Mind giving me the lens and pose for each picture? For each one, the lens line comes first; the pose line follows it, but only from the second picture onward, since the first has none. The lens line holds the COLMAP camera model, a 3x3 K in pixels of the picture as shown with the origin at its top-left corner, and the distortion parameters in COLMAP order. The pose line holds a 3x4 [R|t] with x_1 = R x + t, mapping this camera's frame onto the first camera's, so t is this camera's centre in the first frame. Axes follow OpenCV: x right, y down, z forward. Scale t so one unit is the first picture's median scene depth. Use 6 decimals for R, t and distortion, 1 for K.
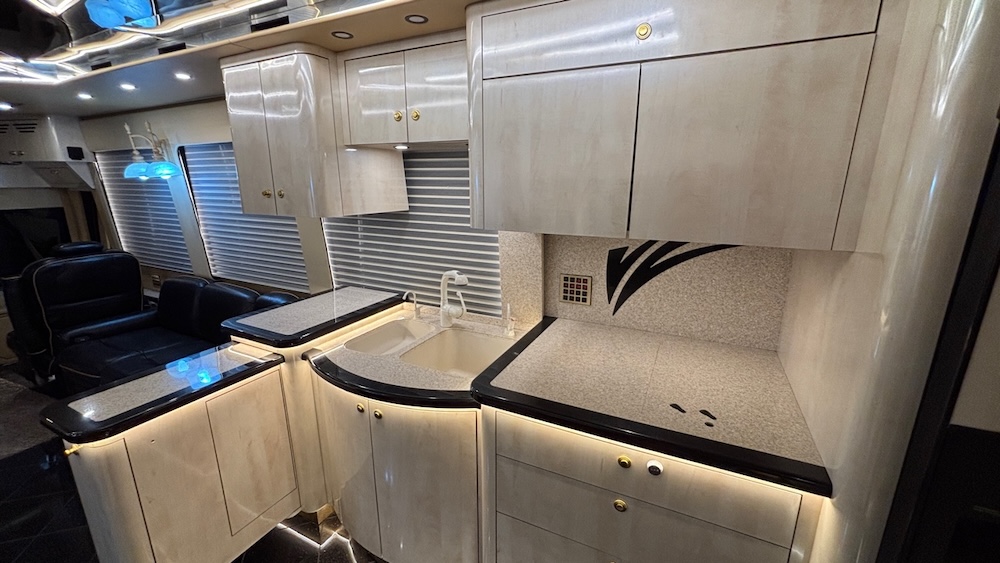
lens RADIAL K [[404.6, 0, 498.5], [0, 404.6, 287.2], [0, 0, 1]] dist [0.000676, 0.000055]
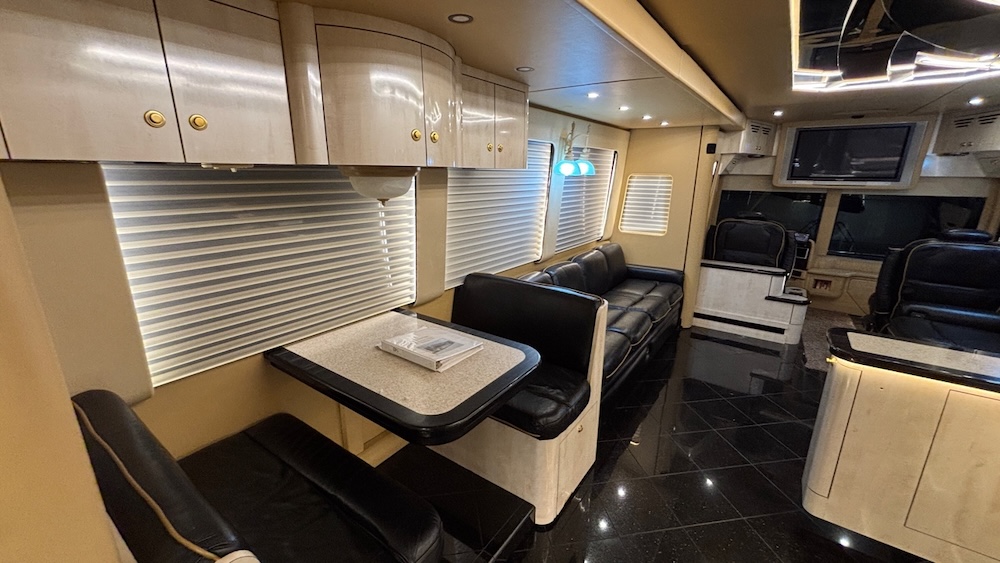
lens RADIAL K [[404.6, 0, 498.9], [0, 404.6, 284.2], [0, 0, 1]] dist [0.000676, 0.000055]
pose [[-0.151376, 0.259616, -0.953774, 0.228129], [-0.257220, 0.921306, 0.291603, 0.036587], [0.954423, 0.289472, -0.072685, -0.025394]]
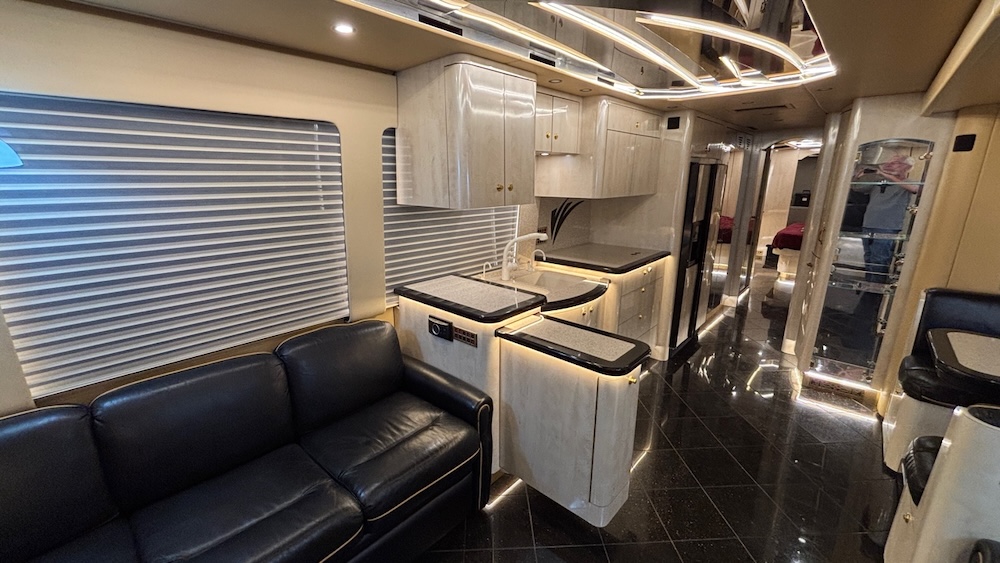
lens RADIAL K [[404.6, 0, 501.0], [0, 404.6, 280.3], [0, 0, 1]] dist [0.000676, 0.000055]
pose [[0.263083, -0.247097, 0.932593, -1.469449], [0.238330, 0.953331, 0.185359, -0.168901], [-0.934872, 0.173500, 0.309696, 0.605846]]
